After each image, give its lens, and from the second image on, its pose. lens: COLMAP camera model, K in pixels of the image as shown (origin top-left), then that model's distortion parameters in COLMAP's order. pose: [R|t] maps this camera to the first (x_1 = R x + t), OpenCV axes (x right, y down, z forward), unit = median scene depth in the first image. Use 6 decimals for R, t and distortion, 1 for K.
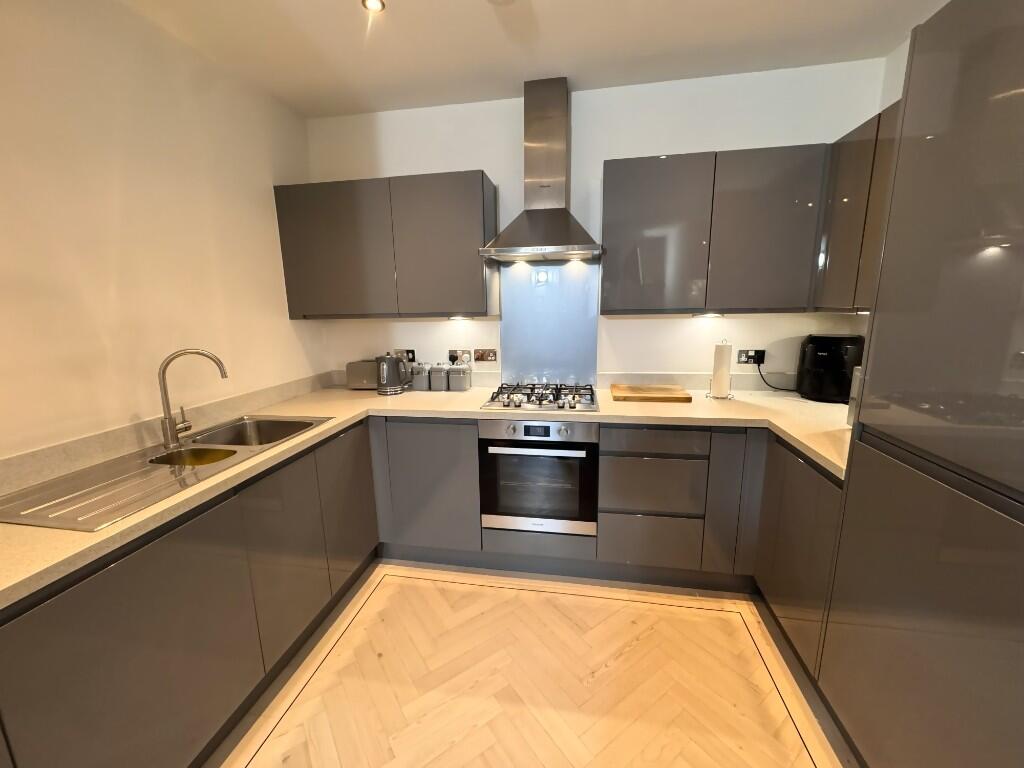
lens RADIAL K [[410.1, 0, 516.7], [0, 410.1, 386.6], [0, 0, 1]] dist [0.001188, 0.000053]
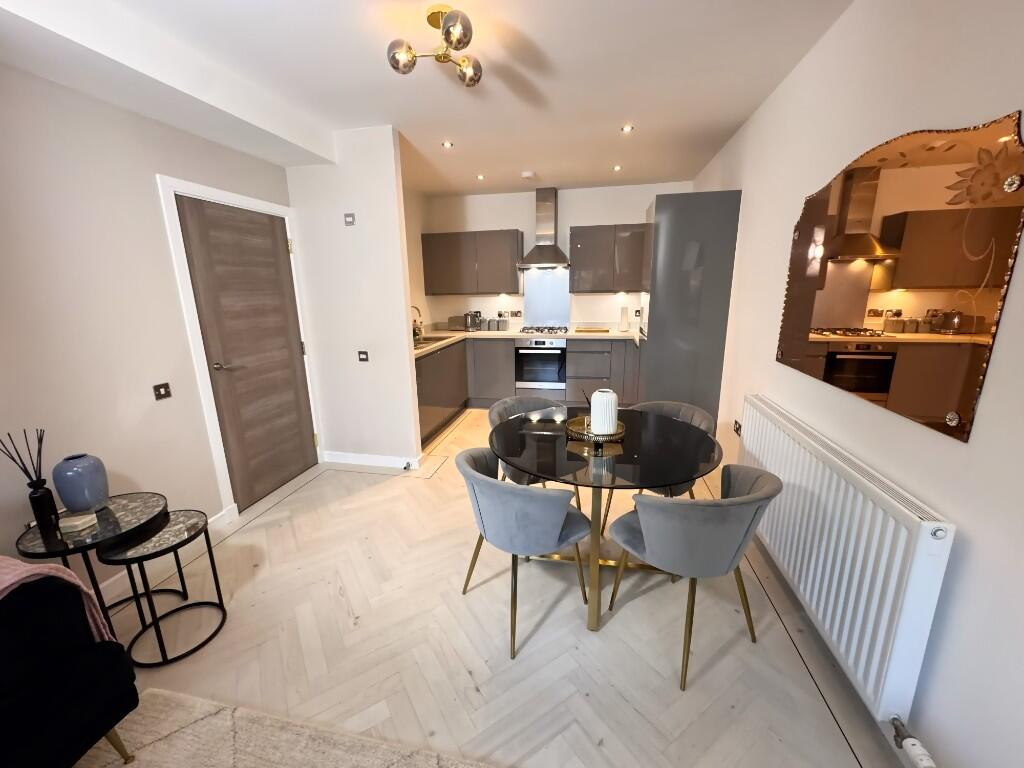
lens RADIAL K [[410.1, 0, 505.8], [0, 410.1, 381.0], [0, 0, 1]] dist [0.001188, 0.000053]
pose [[0.998592, 0.009658, -0.052158, -0.019200], [-0.008501, 0.999714, 0.022351, 0.239158], [0.052359, -0.021876, 0.998389, -1.169983]]
